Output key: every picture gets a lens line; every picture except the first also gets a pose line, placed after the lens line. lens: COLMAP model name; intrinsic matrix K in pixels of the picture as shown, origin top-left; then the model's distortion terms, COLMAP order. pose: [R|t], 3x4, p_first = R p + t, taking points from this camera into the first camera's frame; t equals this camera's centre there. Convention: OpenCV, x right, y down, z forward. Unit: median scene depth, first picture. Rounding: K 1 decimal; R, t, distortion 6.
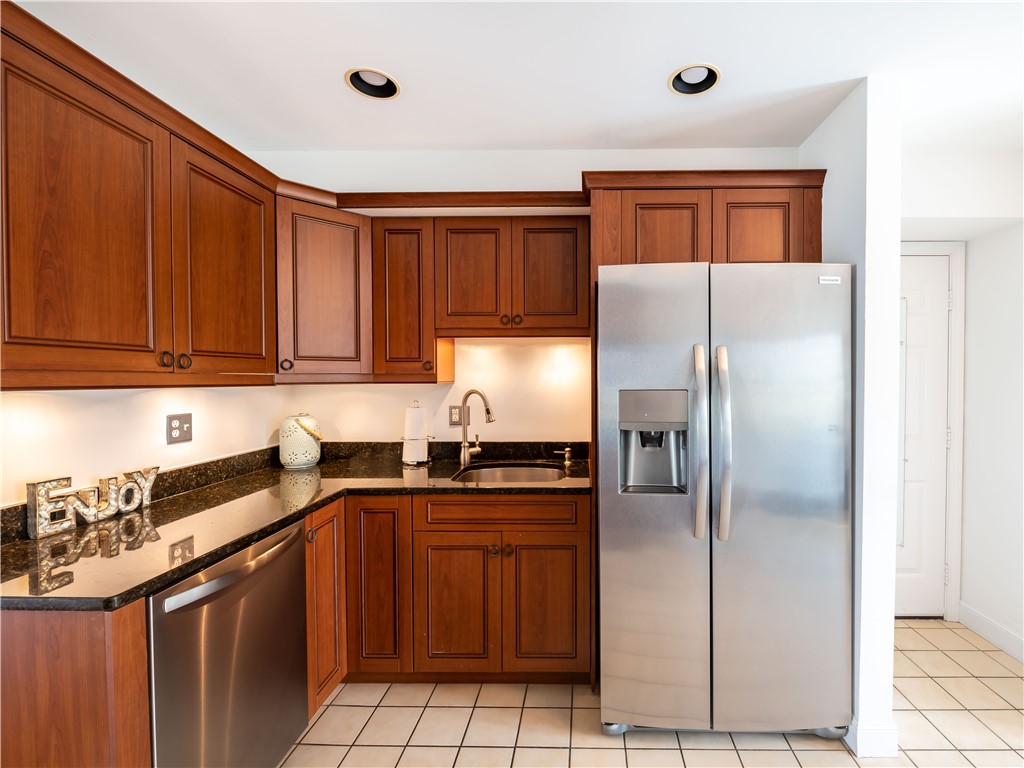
lens RADIAL K [[445.3, 0, 517.6], [0, 445.3, 381.4], [0, 0, 1]] dist [0.005374, -0.000507]
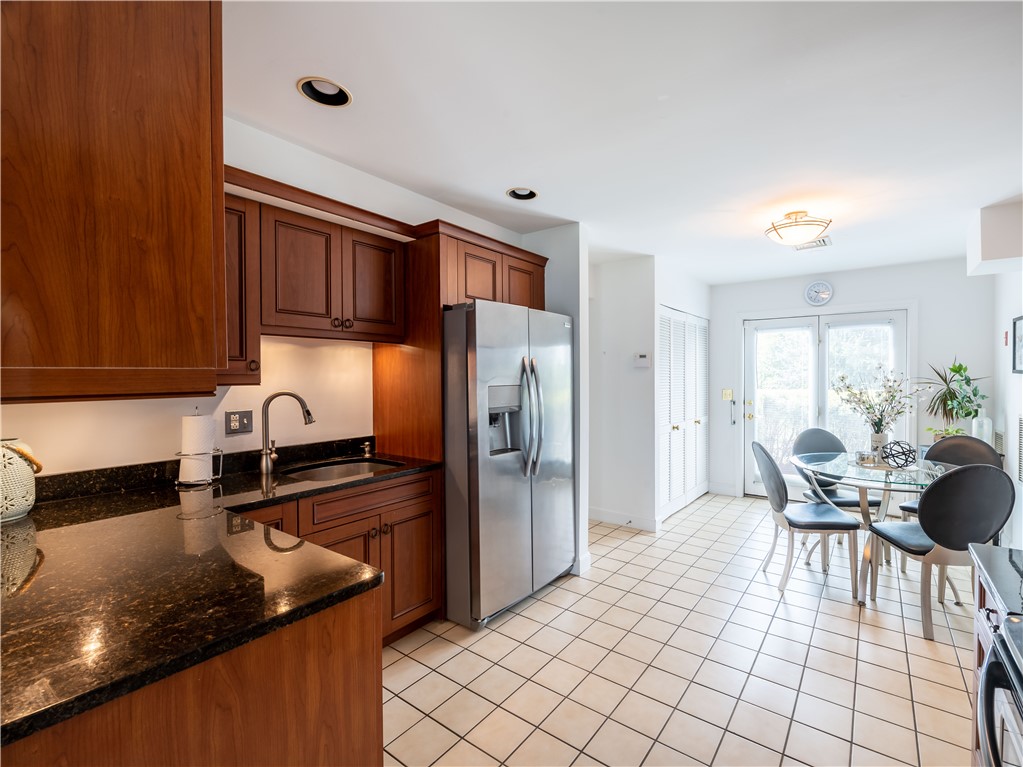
lens RADIAL K [[464.2, 0, 517.7], [0, 464.2, 381.5], [0, 0, 1]] dist [0.011628, 0.000078]
pose [[0.598377, -0.007704, 0.801178, -0.793120], [0.012380, 0.999923, 0.000368, 0.004745], [-0.801119, 0.009698, 0.598426, 0.013859]]
